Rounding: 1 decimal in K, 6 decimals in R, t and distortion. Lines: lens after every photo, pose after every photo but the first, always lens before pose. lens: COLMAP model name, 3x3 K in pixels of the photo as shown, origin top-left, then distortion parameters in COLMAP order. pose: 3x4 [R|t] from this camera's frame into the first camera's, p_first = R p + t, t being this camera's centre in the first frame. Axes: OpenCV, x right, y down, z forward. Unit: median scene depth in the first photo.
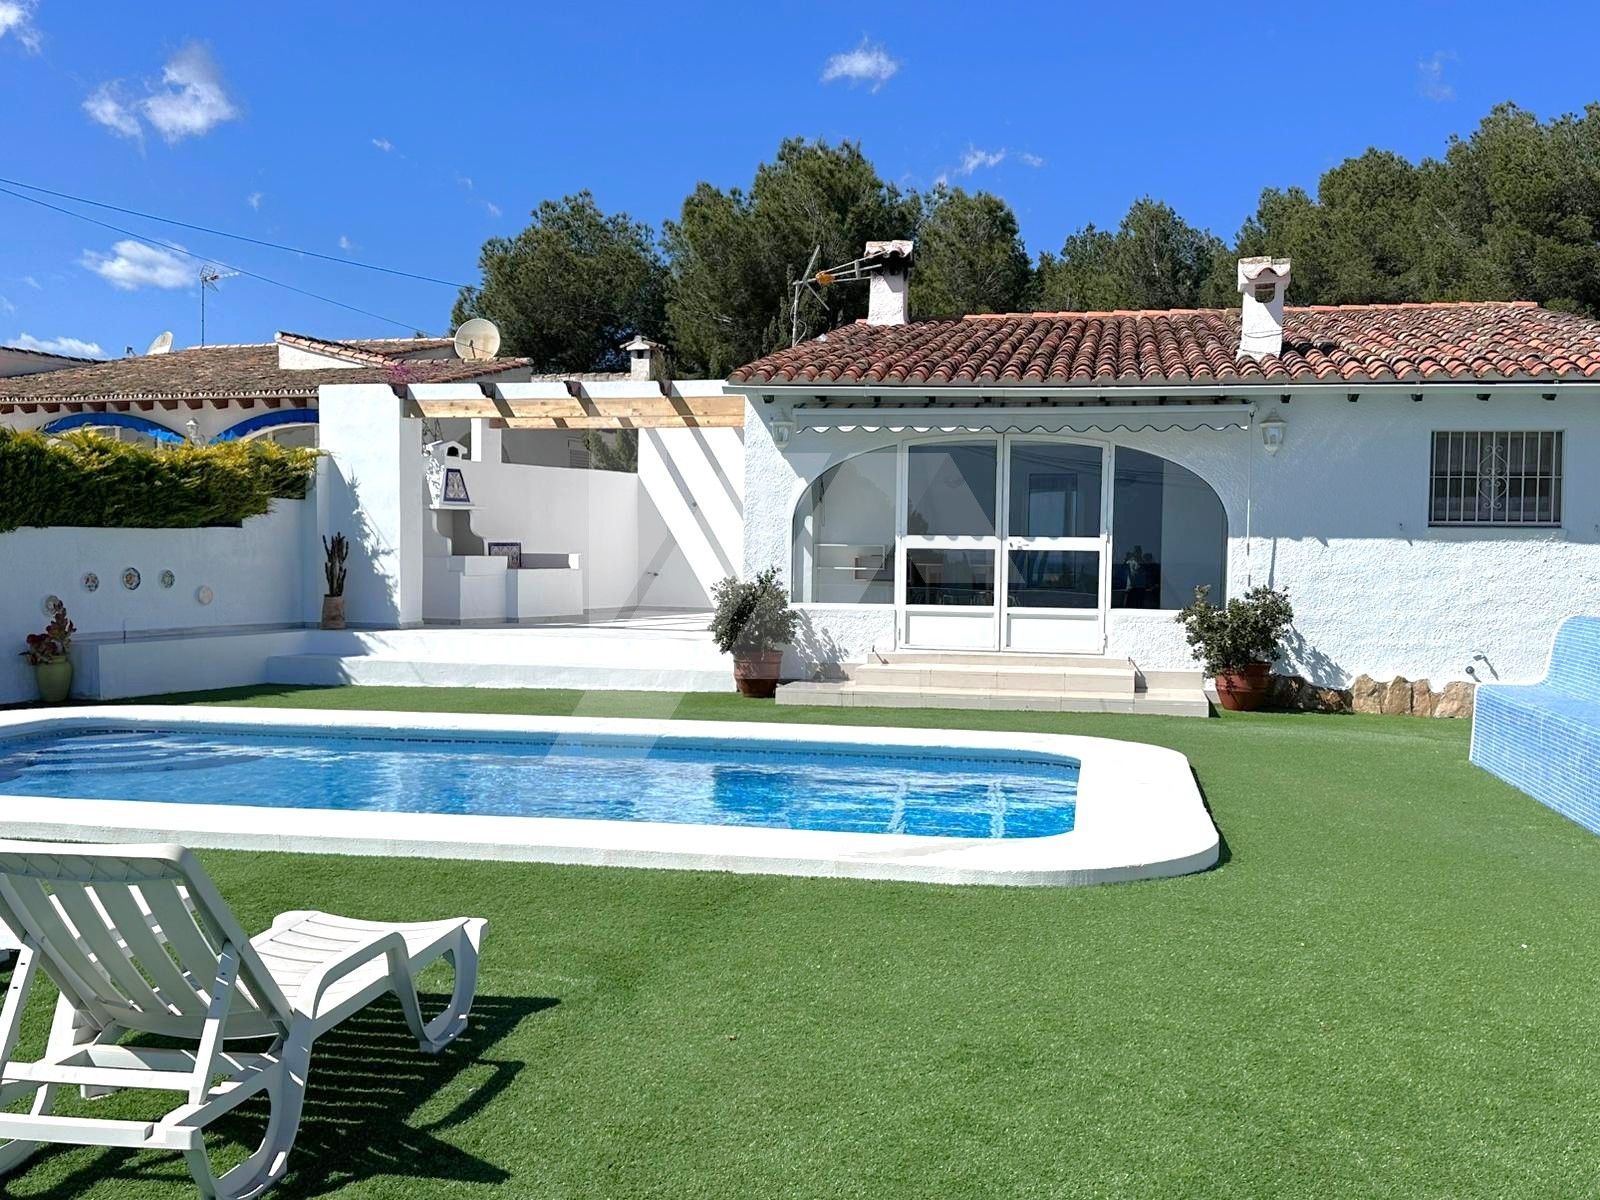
lens RADIAL K [[1541.9, 0, 814.0], [0, 1541.9, 604.3], [0, 0, 1]] dist [0.190892, -0.425045]
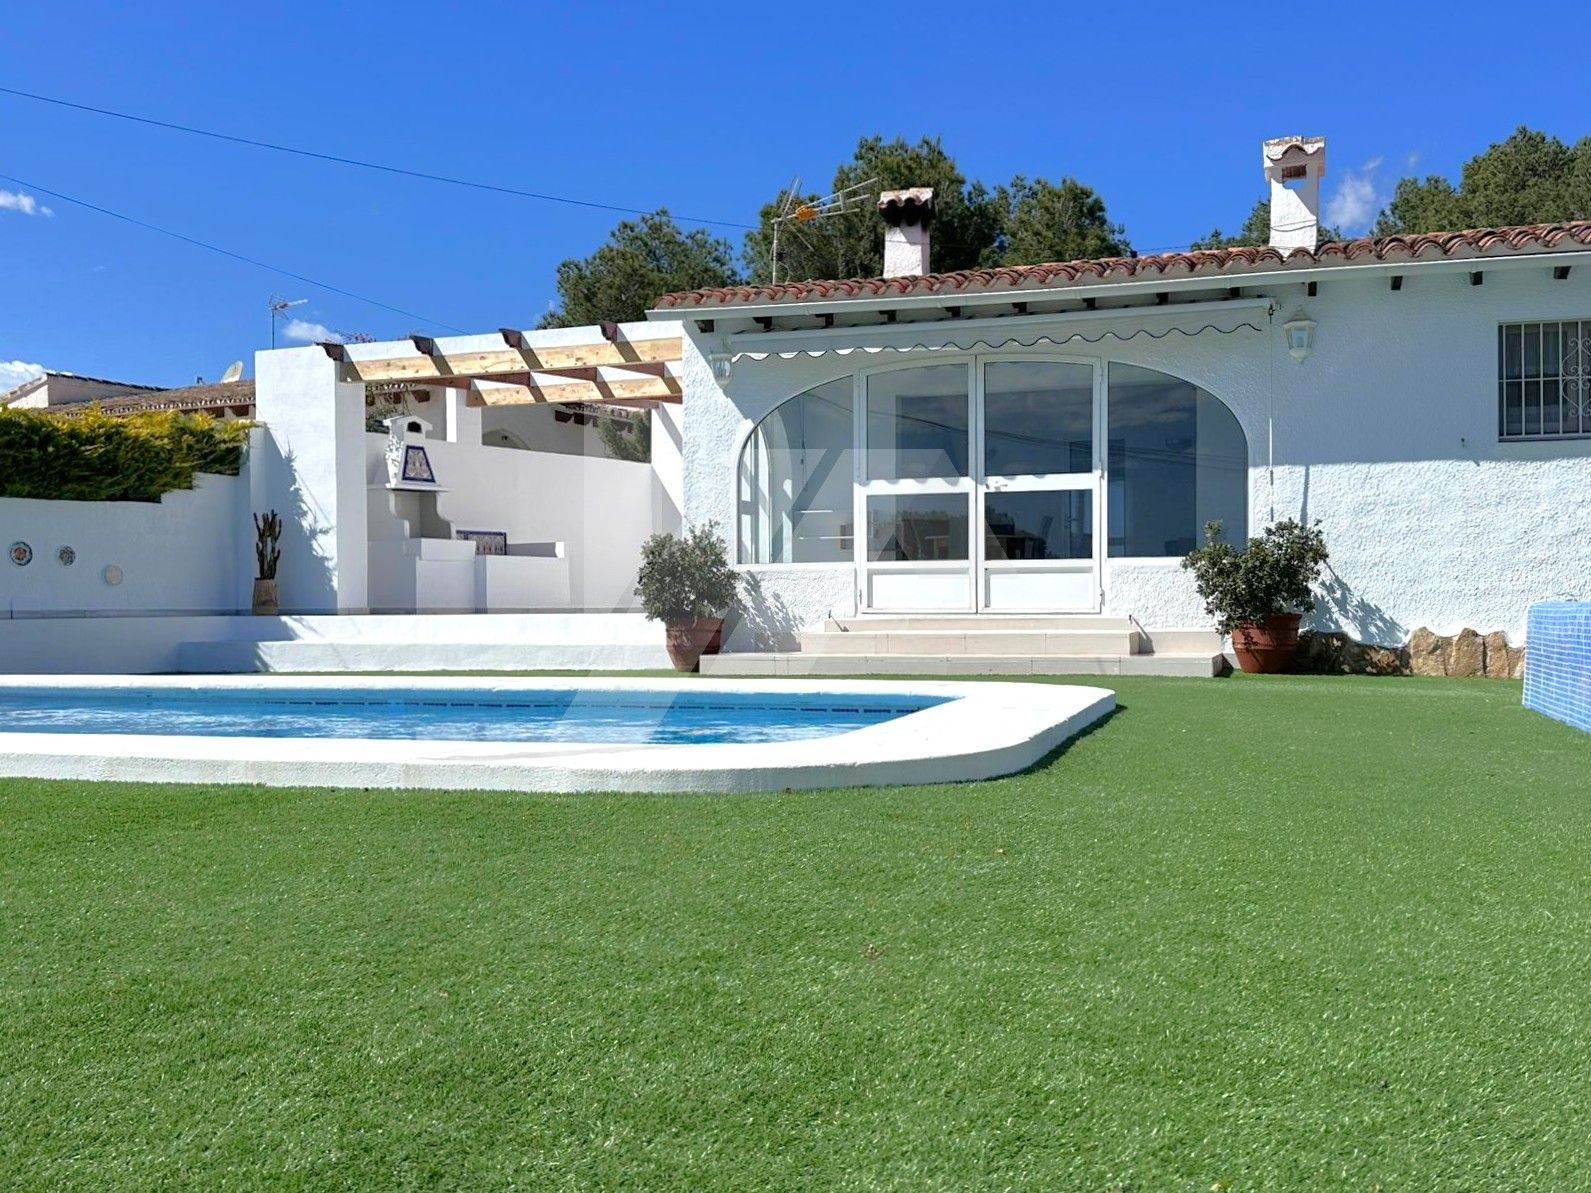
lens RADIAL K [[1540.9, 0, 787.4], [0, 1540.9, 598.4], [0, 0, 1]] dist [0.183884, -0.400007]
pose [[0.992721, -0.019933, -0.118776, 0.116438], [0.015075, 0.999018, -0.041659, 0.055147], [0.119490, 0.039565, 0.992047, 0.152498]]
